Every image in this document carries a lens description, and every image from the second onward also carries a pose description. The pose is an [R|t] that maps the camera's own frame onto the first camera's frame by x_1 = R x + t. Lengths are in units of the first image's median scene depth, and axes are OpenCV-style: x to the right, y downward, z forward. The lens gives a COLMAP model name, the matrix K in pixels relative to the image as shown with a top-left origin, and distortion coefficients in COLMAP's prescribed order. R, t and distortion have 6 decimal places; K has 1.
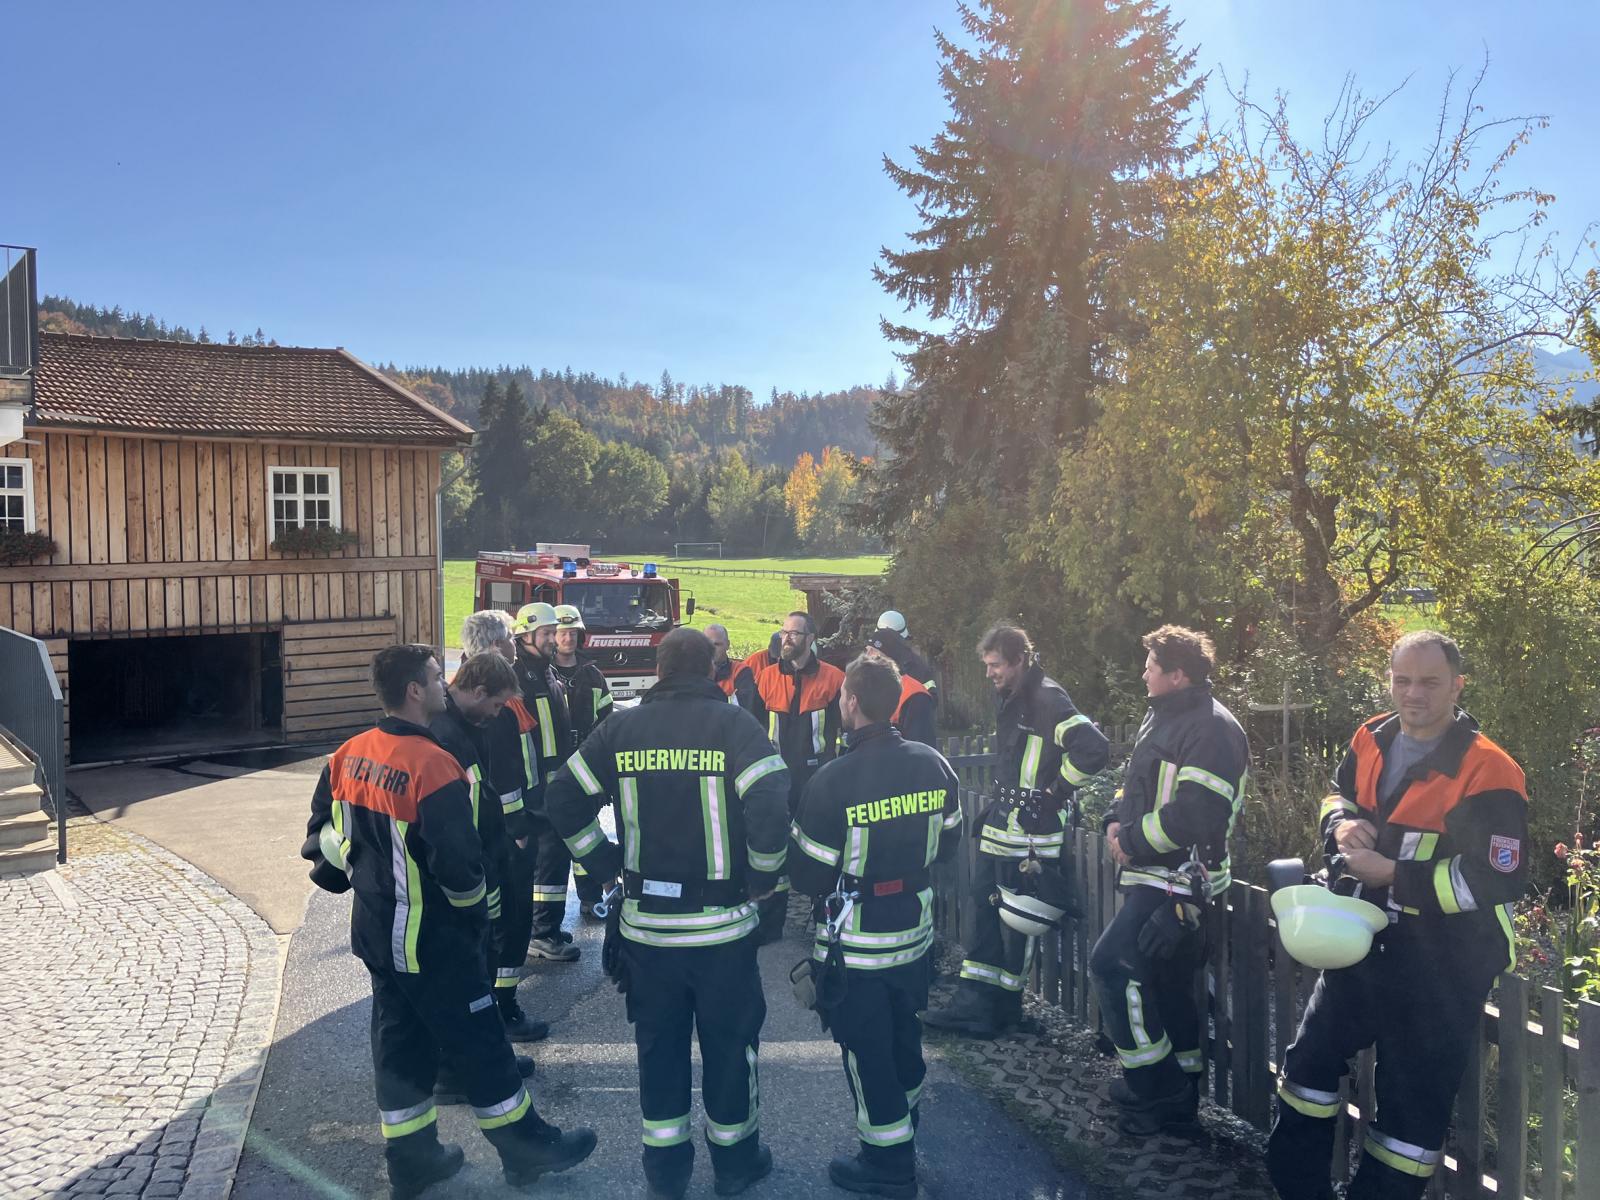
lens RADIAL K [[1324.3, 0, 801.2], [0, 1324.3, 566.7], [0, 0, 1]] dist [0.008233, -0.042570]
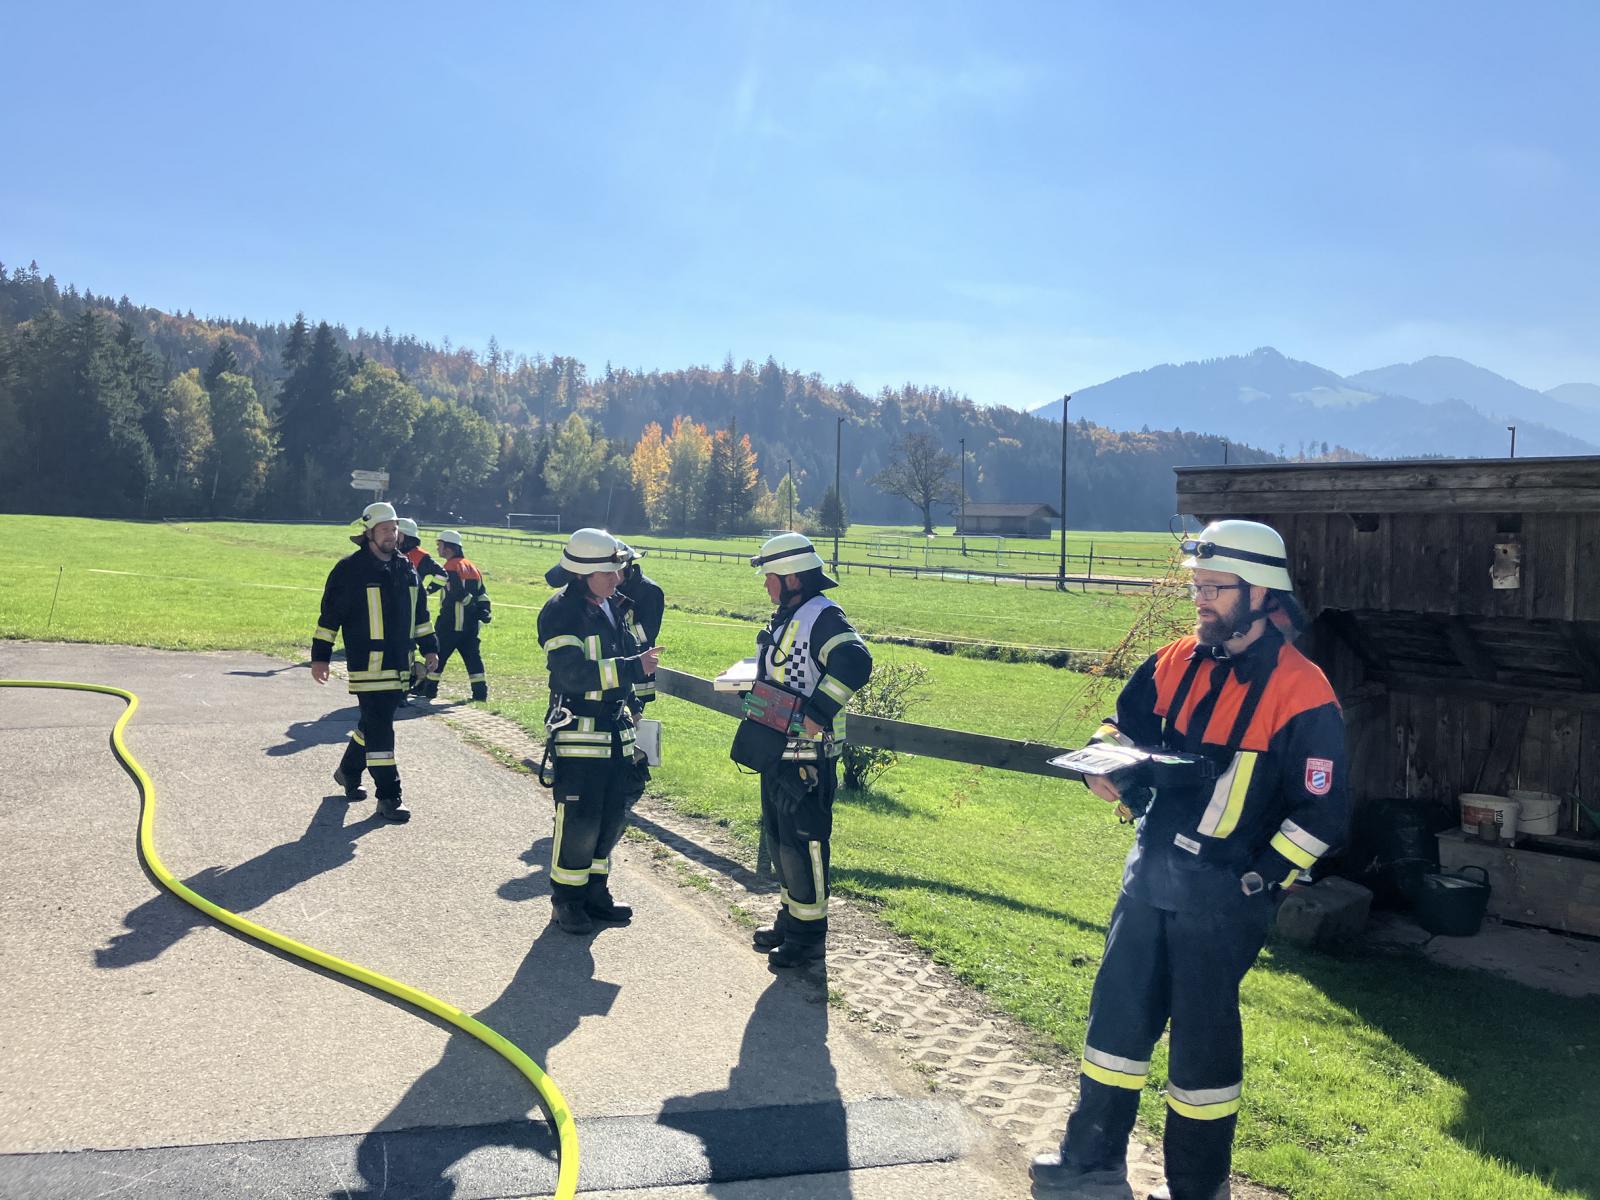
lens RADIAL K [[1301.9, 0, 782.8], [0, 1301.9, 595.3], [0, 0, 1]] dist [0.029591, -0.035735]
pose [[0.991360, 0.036606, 0.125954, -0.156500], [-0.040572, 0.998754, 0.029064, 0.034764], [-0.124733, -0.033923, 0.991610, 0.821540]]
